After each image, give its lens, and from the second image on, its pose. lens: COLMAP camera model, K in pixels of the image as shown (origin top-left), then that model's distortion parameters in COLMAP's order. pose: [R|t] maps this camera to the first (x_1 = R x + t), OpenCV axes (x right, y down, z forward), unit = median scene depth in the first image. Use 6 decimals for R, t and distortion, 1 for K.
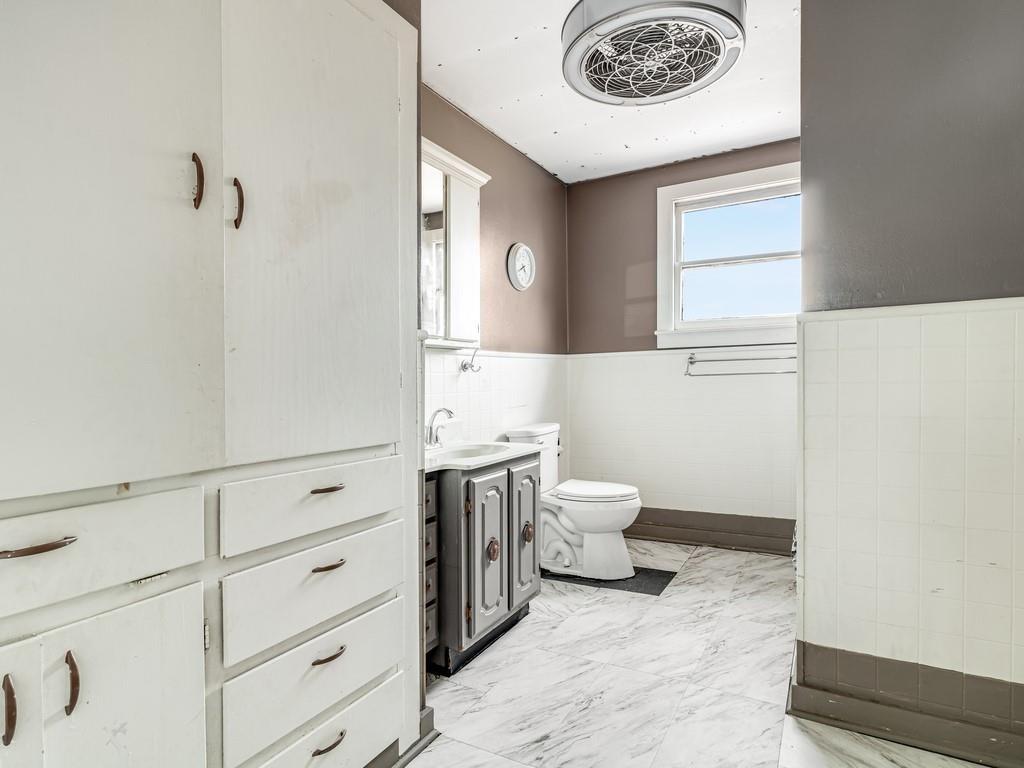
lens RADIAL K [[564.3, 0, 511.7], [0, 564.3, 413.2], [0, 0, 1]] dist [-0.002355, 0.001645]
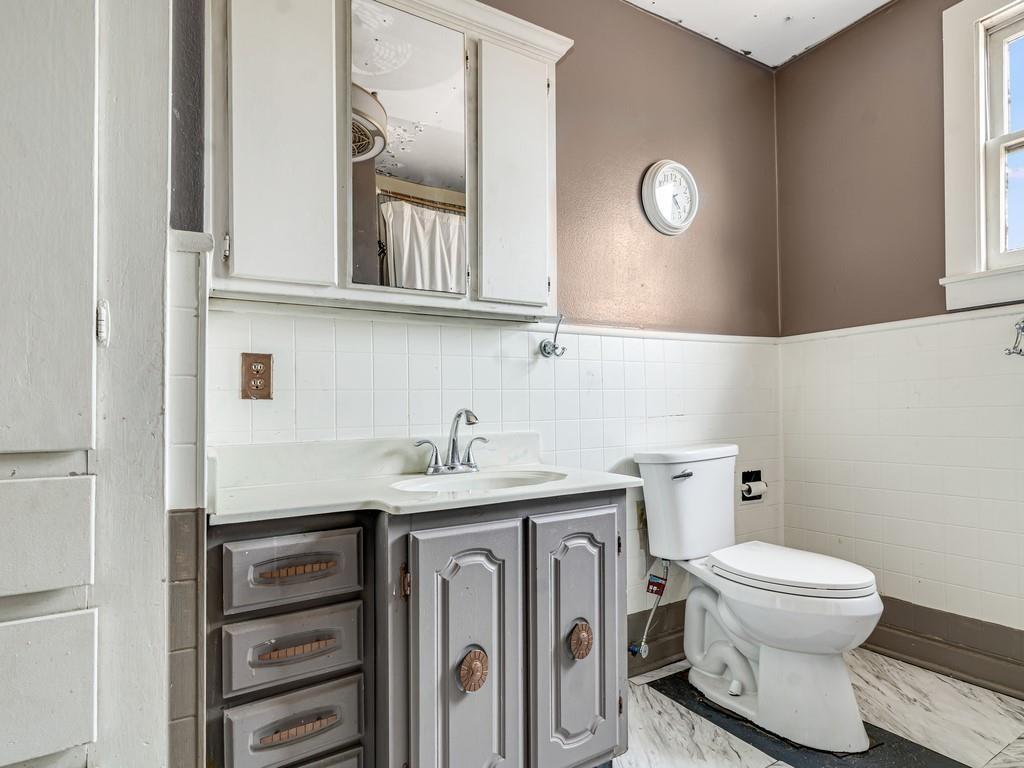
lens RADIAL K [[564.3, 0, 511.7], [0, 564.3, 413.2], [0, 0, 1]] dist [-0.002355, 0.001645]
pose [[0.870873, 0.003471, -0.491496, 0.199695], [-0.025739, 0.998925, -0.038552, 0.016268], [0.490834, 0.046224, 0.870026, 0.419026]]
